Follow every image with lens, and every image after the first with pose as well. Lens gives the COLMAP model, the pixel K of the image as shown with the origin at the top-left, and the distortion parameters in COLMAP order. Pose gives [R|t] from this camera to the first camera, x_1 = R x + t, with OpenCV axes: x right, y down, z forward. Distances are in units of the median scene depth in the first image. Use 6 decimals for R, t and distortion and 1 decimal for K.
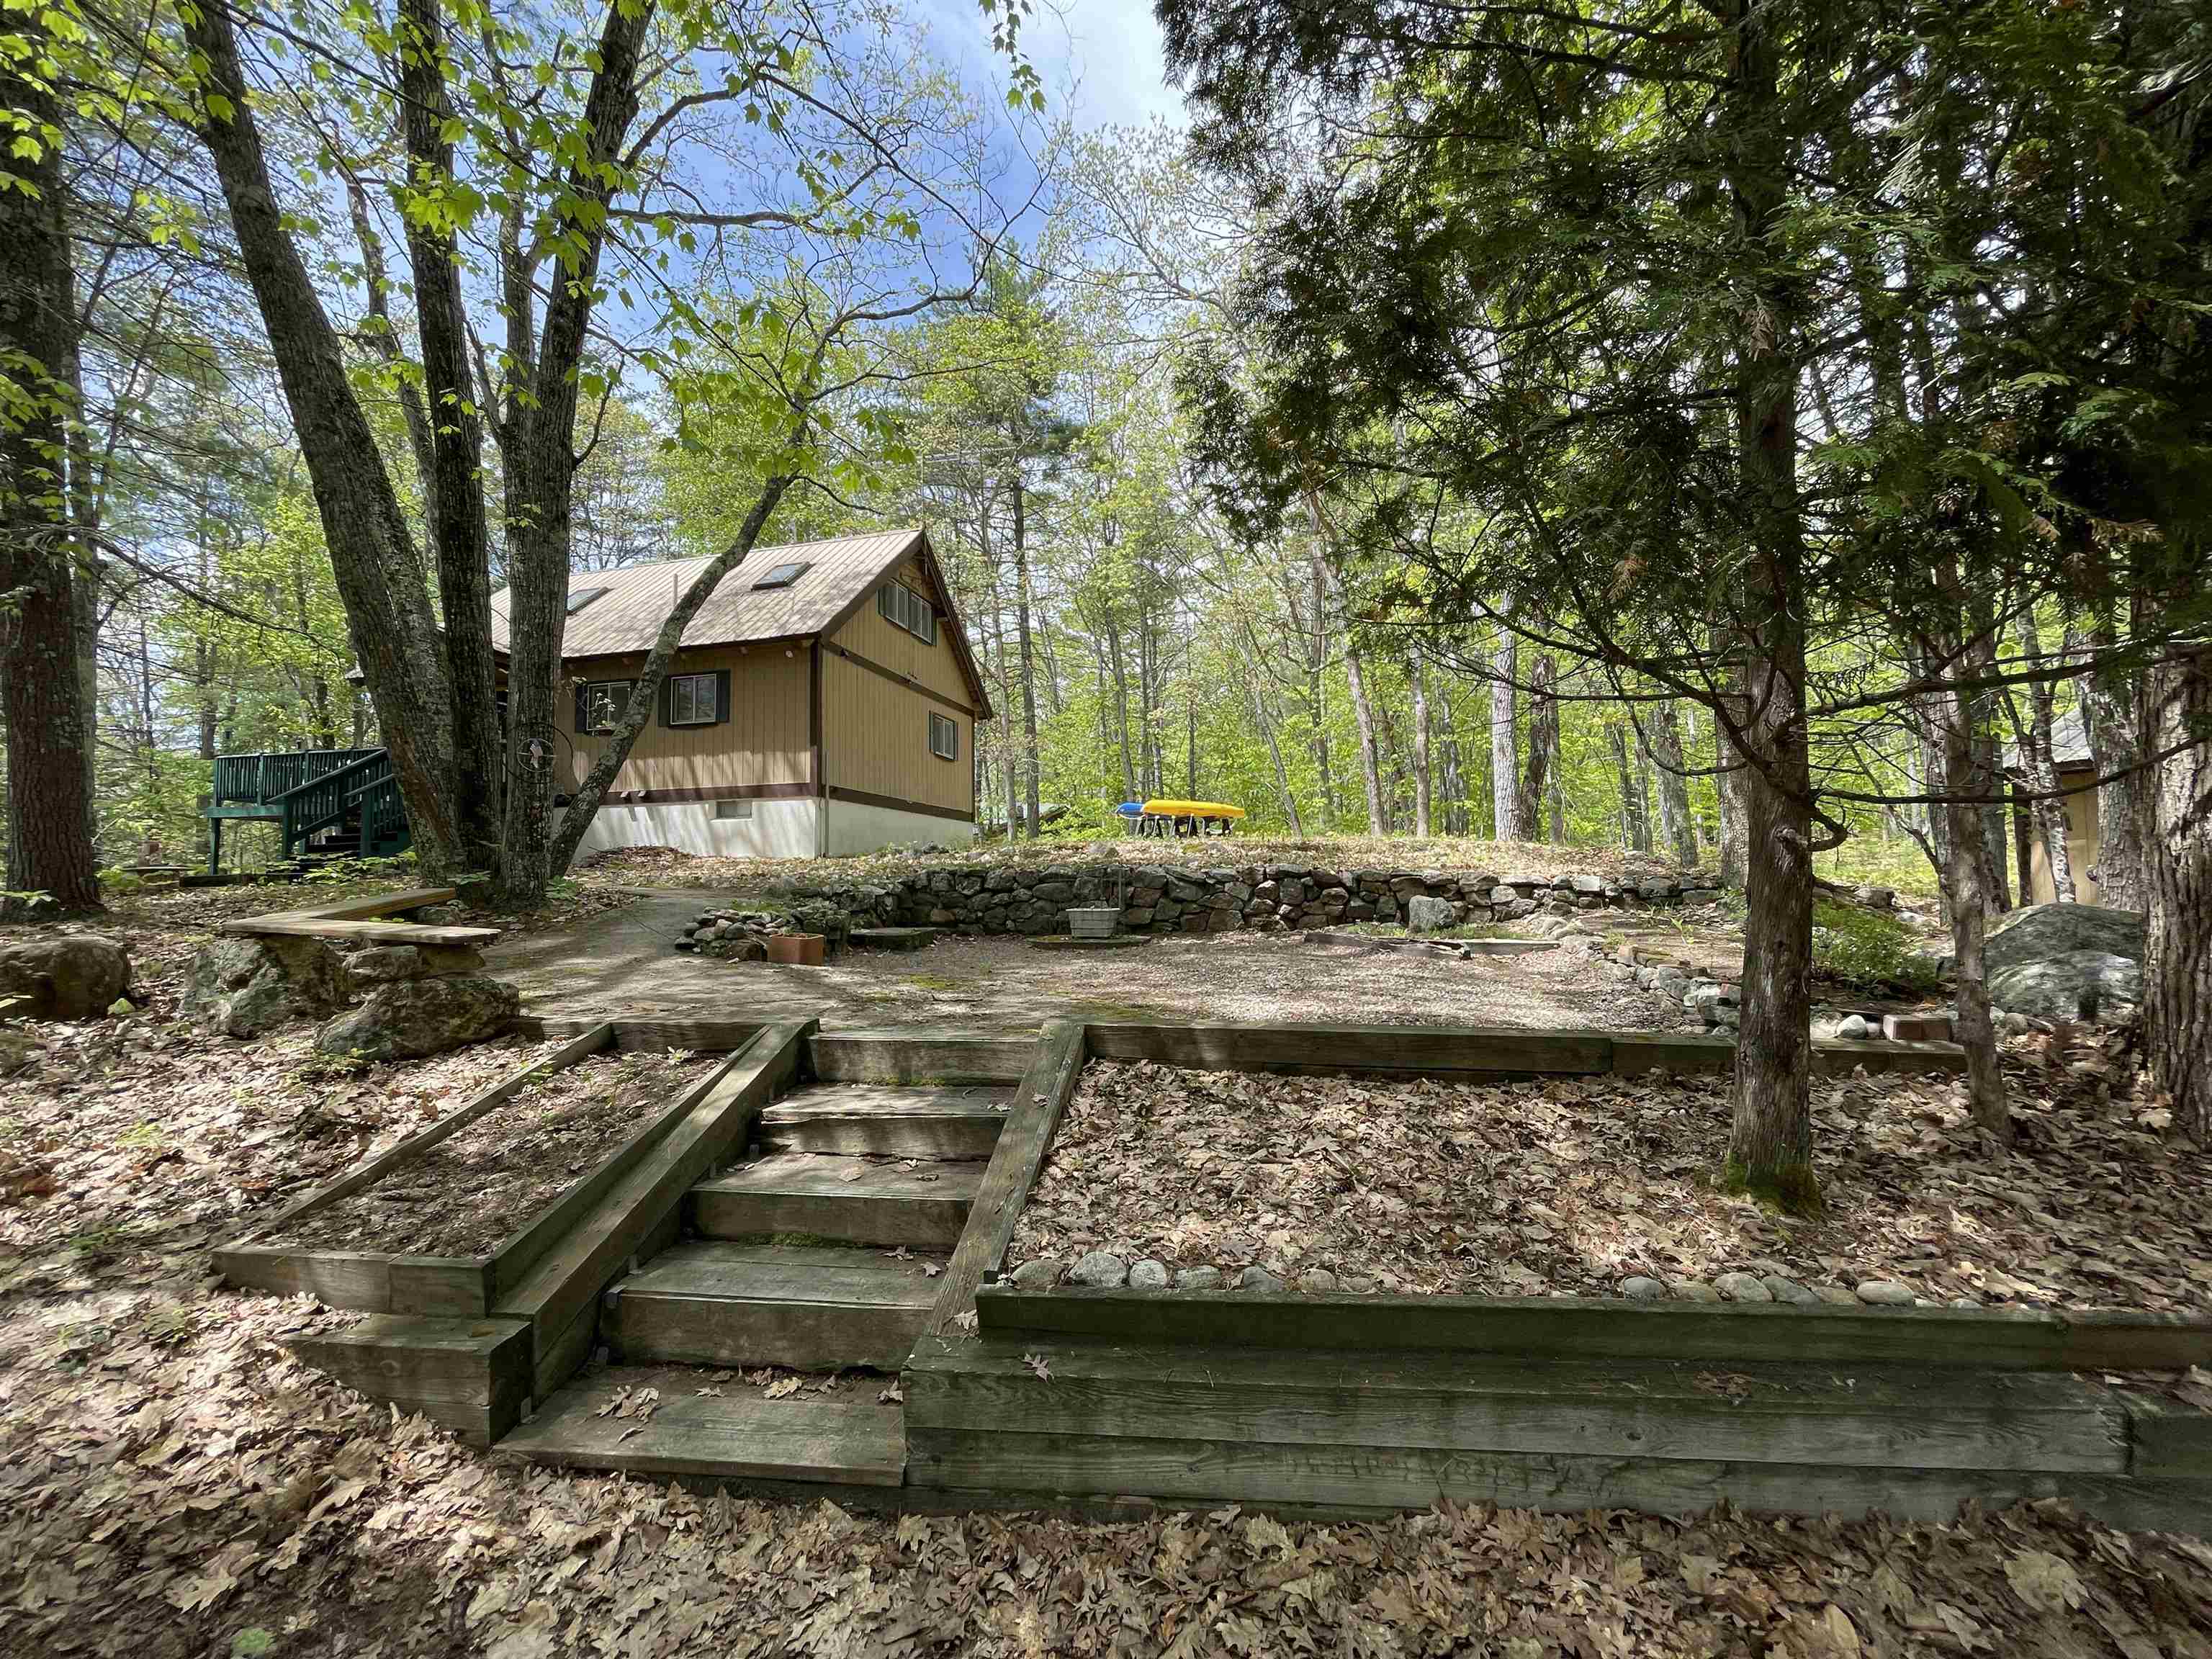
lens RADIAL K [[890.4, 0, 1105.2], [0, 890.4, 827.1], [0, 0, 1]] dist [-0.001083, 0.000410]
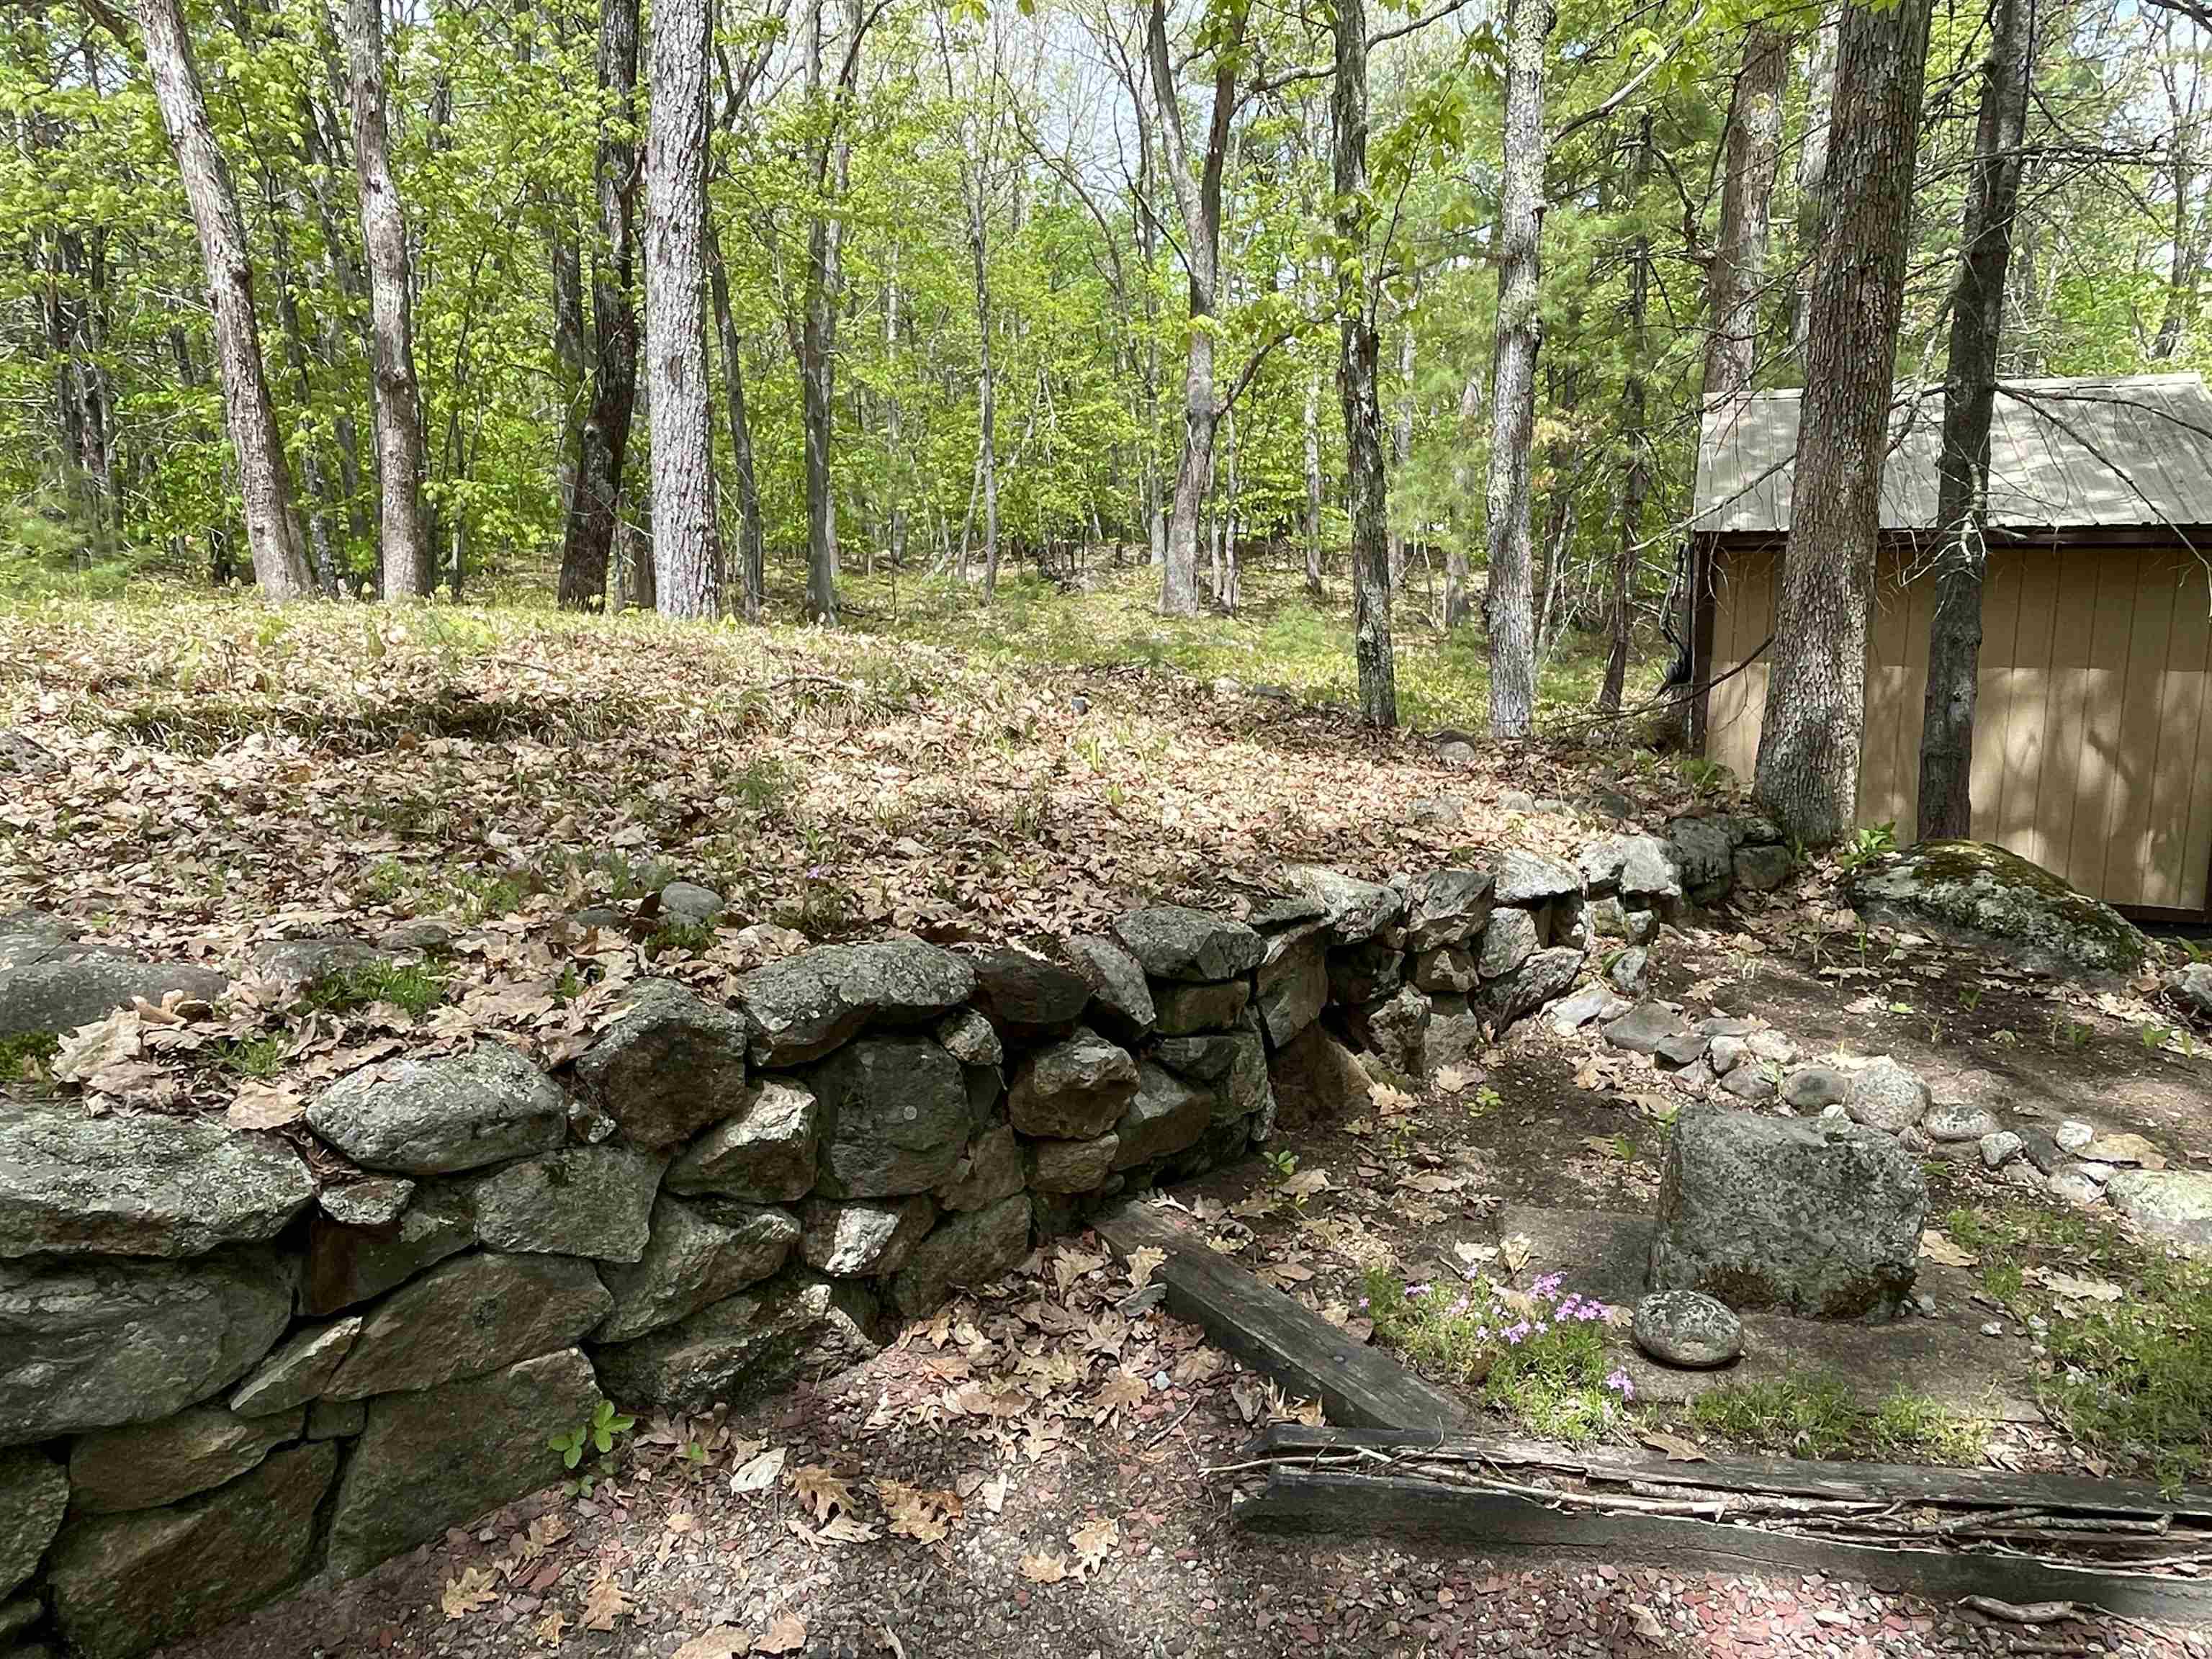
lens RADIAL K [[1399.0, 0, 1106.0], [0, 1399.0, 829.5], [0, 0, 1]] dist [-0.000829, -0.000091]
pose [[0.545303, -0.116818, 0.830059, 0.027438], [-0.071009, 0.980245, 0.184603, -0.027321], [-0.835226, -0.159606, 0.526235, 0.844747]]
